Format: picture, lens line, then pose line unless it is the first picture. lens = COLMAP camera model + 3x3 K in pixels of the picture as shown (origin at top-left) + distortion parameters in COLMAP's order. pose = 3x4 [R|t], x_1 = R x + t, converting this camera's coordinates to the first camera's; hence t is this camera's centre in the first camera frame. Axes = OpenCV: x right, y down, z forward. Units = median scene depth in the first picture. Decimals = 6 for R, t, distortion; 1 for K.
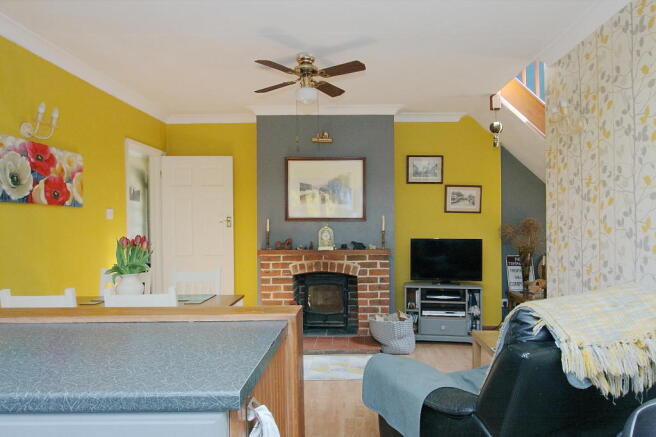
lens RADIAL K [[442.1, 0, 328.5], [0, 442.1, 219.7], [0, 0, 1]] dist [-0.001223, -0.000176]
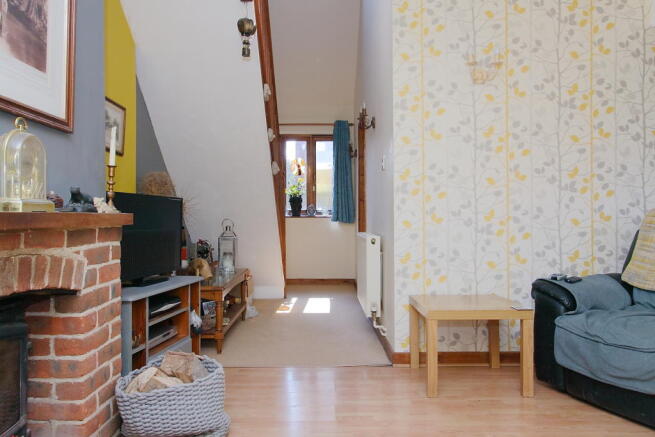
lens RADIAL K [[497.5, 0, 327.7], [0, 497.5, 218.0], [0, 0, 1]] dist [-0.008441, -0.002502]
pose [[-0.056379, 0.004186, 0.998401, -0.205783], [-0.004554, 0.999980, -0.004449, 0.044963], [-0.998399, -0.004797, -0.056359, 0.519439]]
